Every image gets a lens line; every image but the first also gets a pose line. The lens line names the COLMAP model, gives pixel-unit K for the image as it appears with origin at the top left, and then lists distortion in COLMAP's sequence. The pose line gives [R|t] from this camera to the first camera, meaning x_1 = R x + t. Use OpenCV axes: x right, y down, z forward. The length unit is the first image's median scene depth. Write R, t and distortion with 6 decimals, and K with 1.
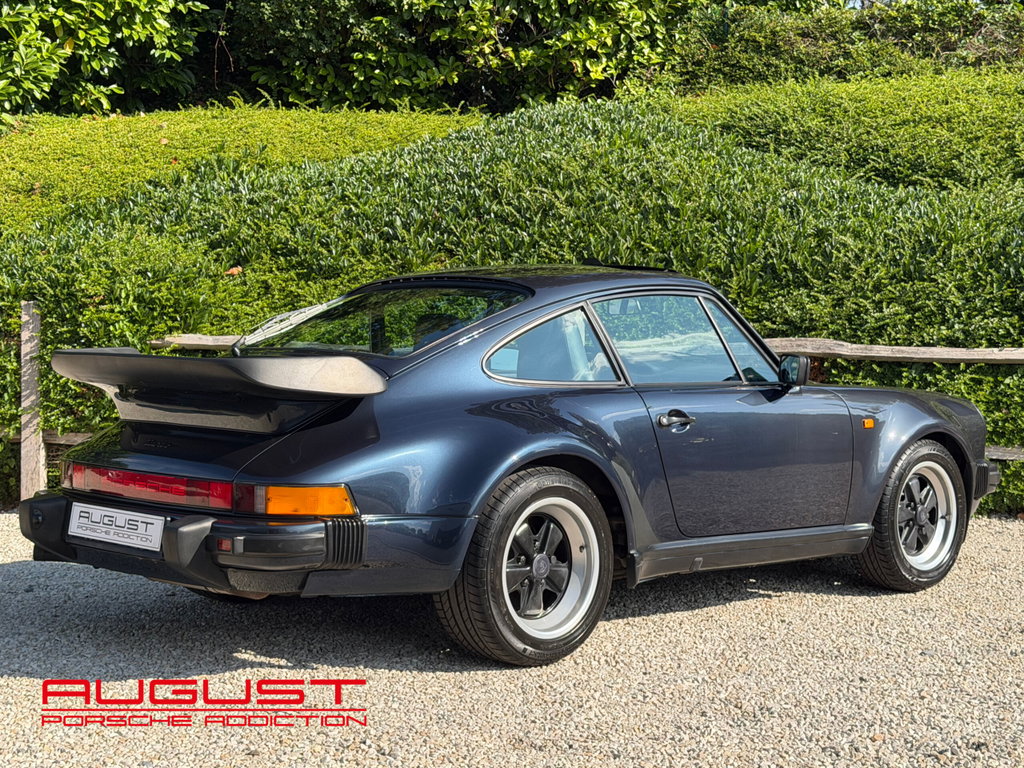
lens RADIAL K [[1690.4, 0, 512.5], [0, 1690.4, 389.6], [0, 0, 1]] dist [0.124405, 0.000000]
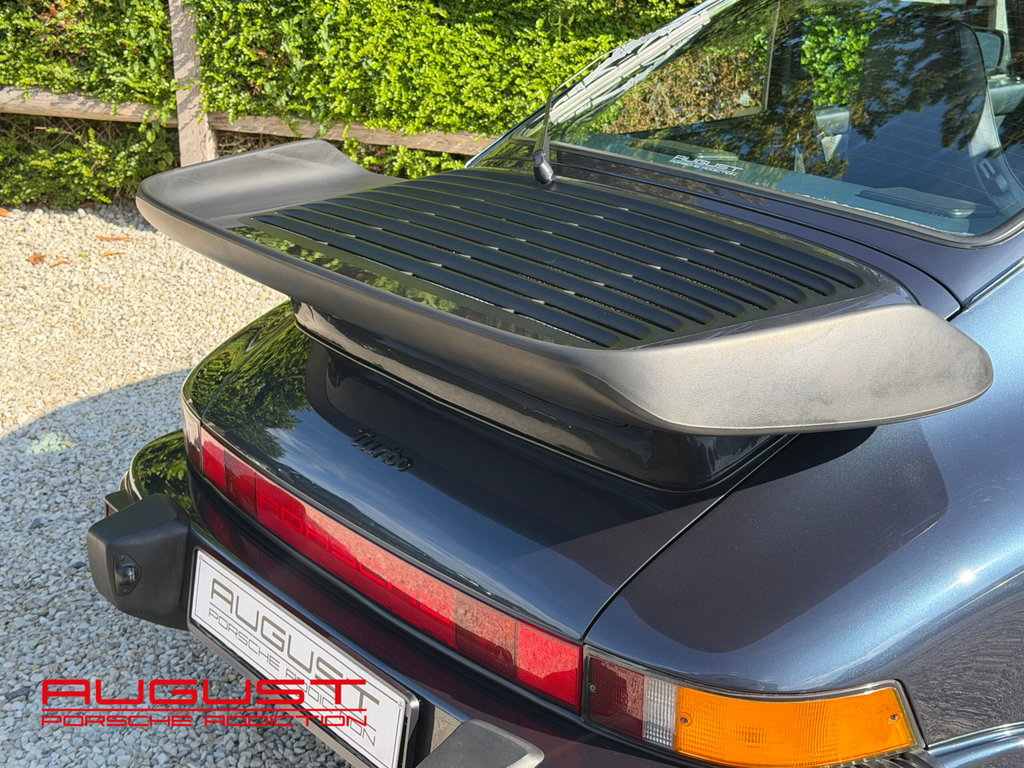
lens RADIAL K [[1564.1, 0, 510.3], [0, 1564.1, 384.5], [0, 0, 1]] dist [0.132221, 0.000000]
pose [[0.993155, 0.029766, -0.112948, -0.067392], [0.004410, 0.956739, 0.290914, -0.048154], [0.116721, -0.289421, 0.950059, 0.323016]]
